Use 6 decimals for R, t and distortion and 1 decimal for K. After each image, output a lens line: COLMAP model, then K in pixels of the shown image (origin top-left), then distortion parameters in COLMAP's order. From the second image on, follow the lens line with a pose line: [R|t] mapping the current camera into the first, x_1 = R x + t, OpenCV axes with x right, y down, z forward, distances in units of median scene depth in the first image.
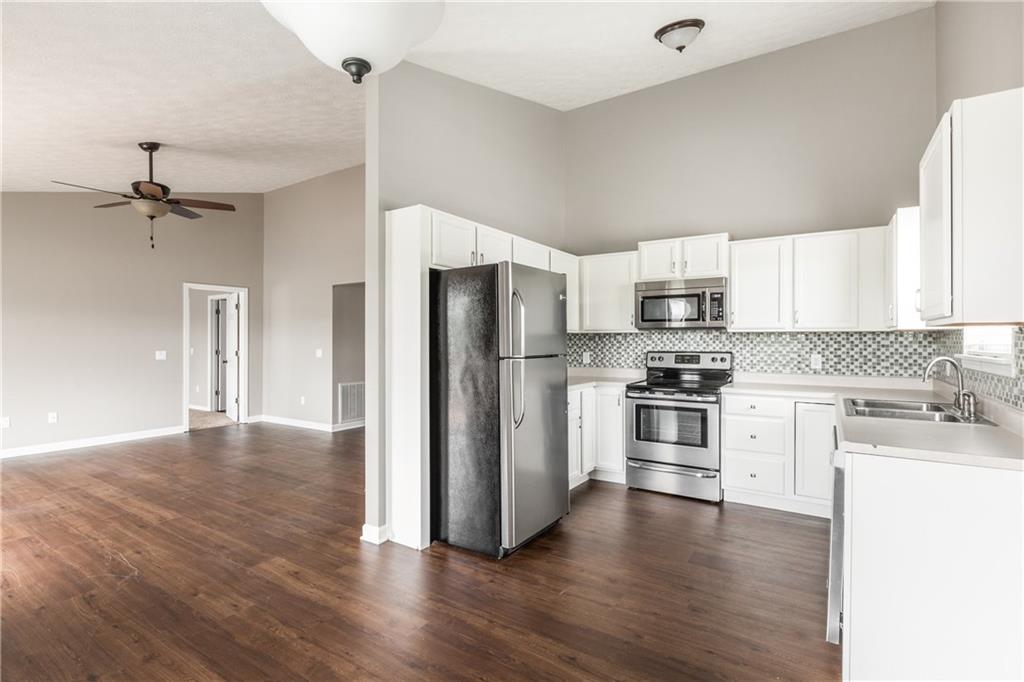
lens RADIAL K [[484.5, 0, 513.6], [0, 484.5, 339.8], [0, 0, 1]] dist [0.000044, -0.000495]
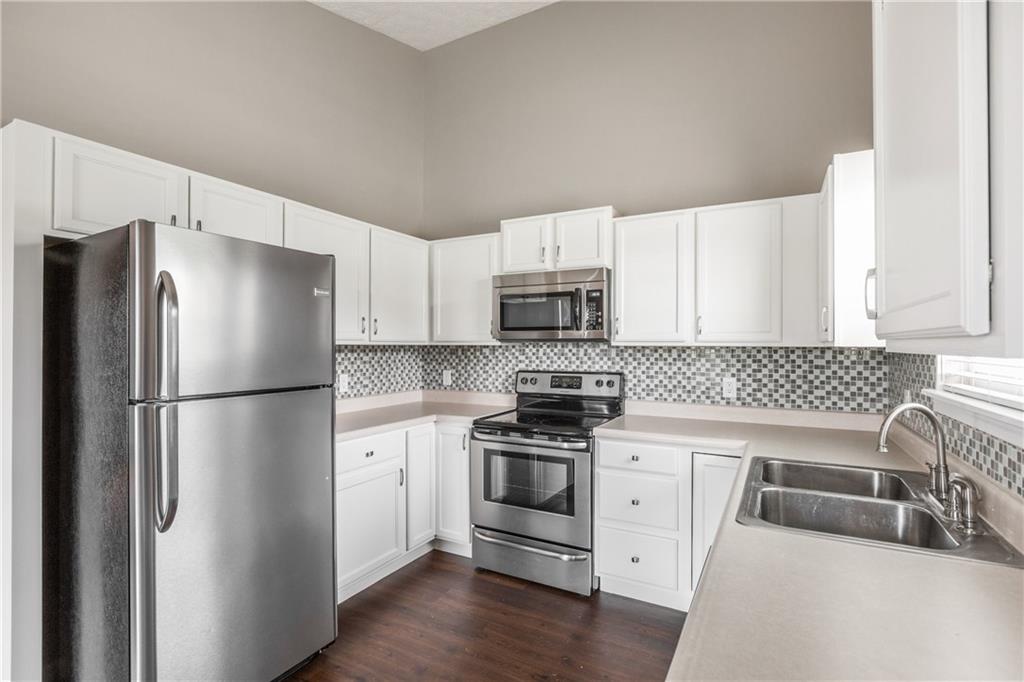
lens RADIAL K [[463.4, 0, 534.6], [0, 463.4, 341.9], [0, 0, 1]] dist [-0.002492, -0.000825]
pose [[0.996319, 0.001009, 0.085715, 0.271926], [-0.000756, 0.999995, -0.002985, -0.019674], [-0.085718, 0.002909, 0.996315, 0.334651]]
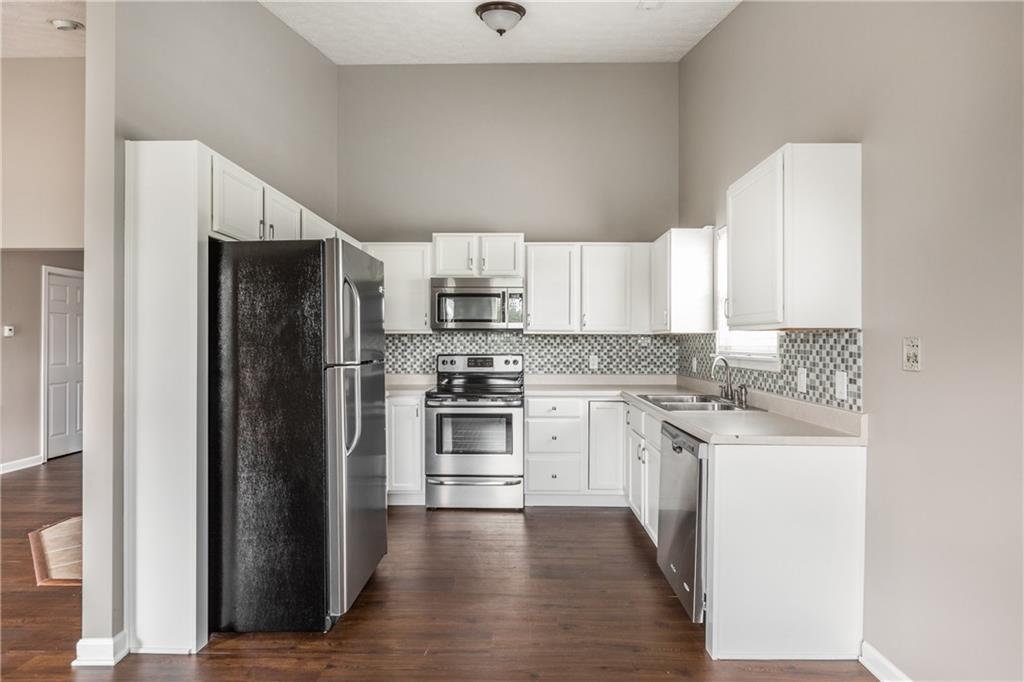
lens RADIAL K [[526.0, 0, 496.0], [0, 526.0, 340.7], [0, 0, 1]] dist [-0.007743, 0.000376]
pose [[0.846731, 0.002490, 0.532016, -0.174343], [-0.001416, 0.999996, -0.002427, 0.000418], [-0.532020, 0.001302, 0.846731, 0.124362]]
